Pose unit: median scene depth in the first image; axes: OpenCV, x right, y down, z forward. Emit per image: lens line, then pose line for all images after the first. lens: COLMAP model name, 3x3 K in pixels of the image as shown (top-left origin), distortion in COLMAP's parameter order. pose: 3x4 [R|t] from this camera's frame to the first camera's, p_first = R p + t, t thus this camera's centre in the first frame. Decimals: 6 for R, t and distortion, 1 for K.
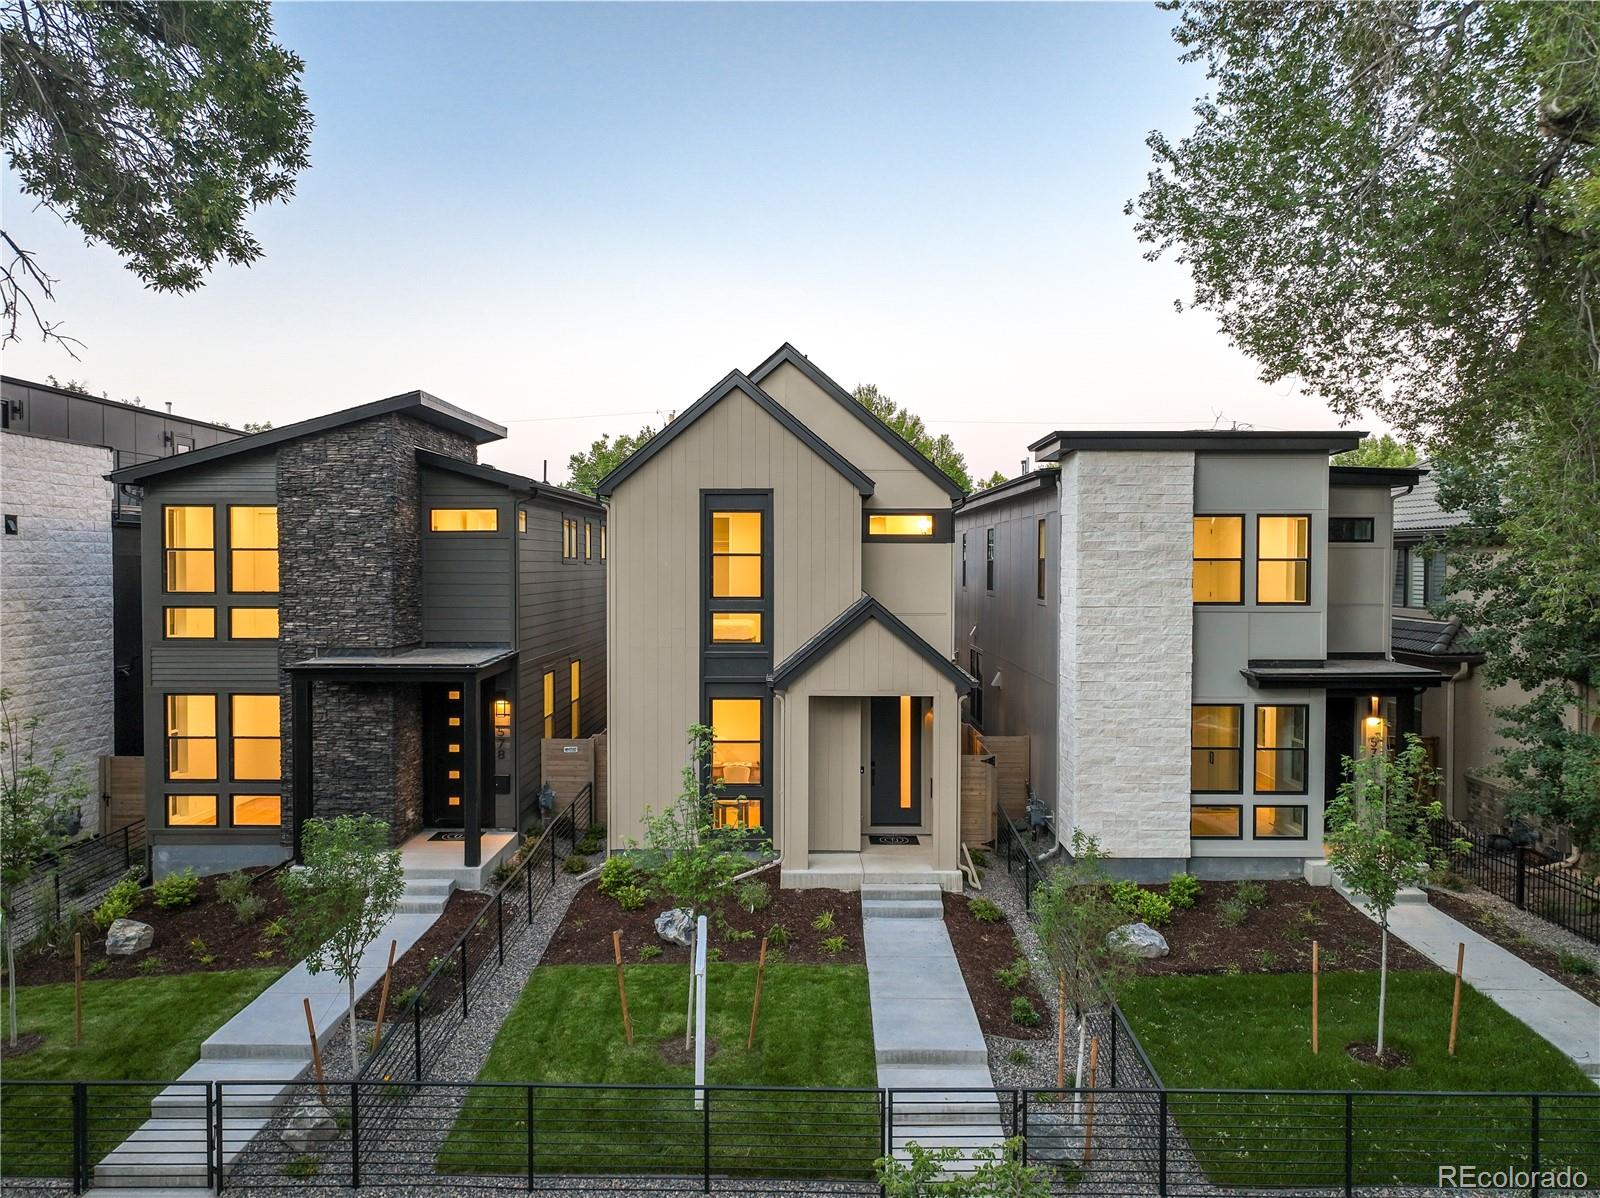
lens RADIAL K [[1117.9, 0, 791.0], [0, 1117.9, 594.6], [0, 0, 1]] dist [0.001853, 0.002289]
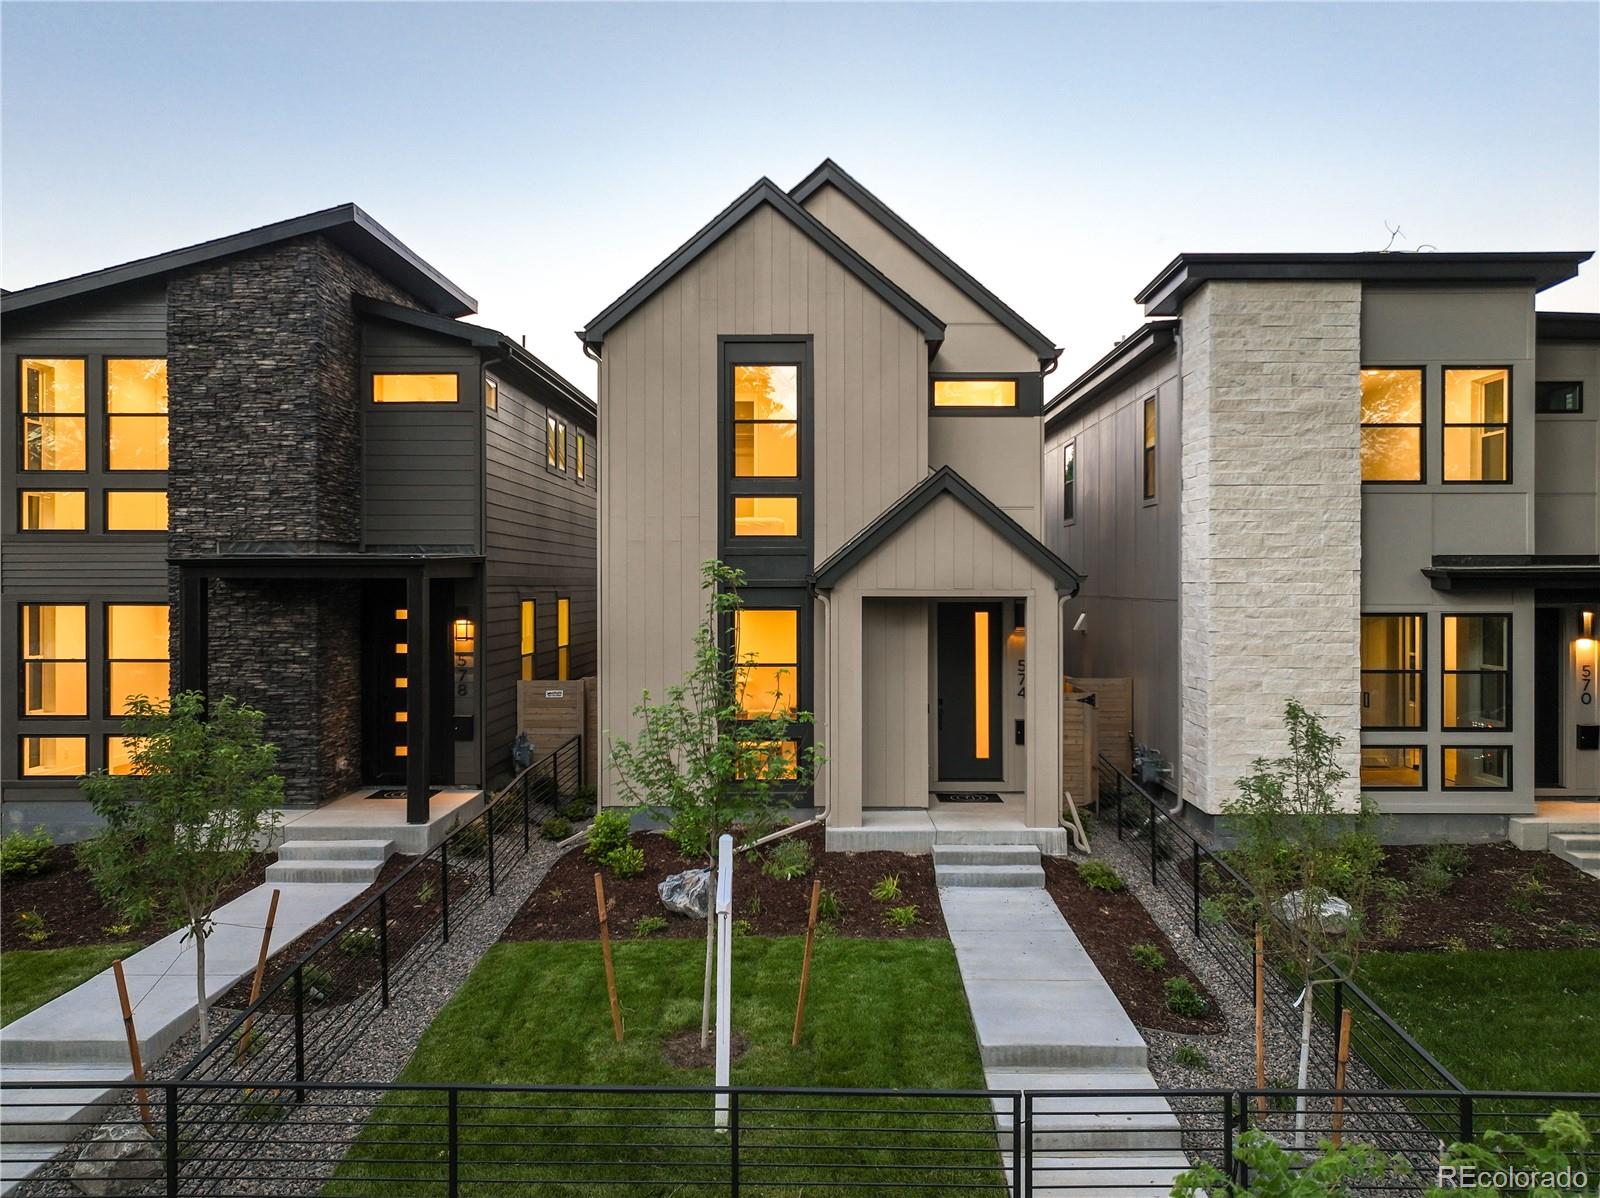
lens RADIAL K [[1179.1, 0, 810.4], [0, 1179.1, 594.0], [0, 0, 1]] dist [0.001826, 0.003633]
pose [[0.999996, -0.002788, 0.000452, -0.018908], [0.002797, 0.999721, -0.023466, 0.103733], [-0.000387, 0.023467, 0.999725, 0.193292]]
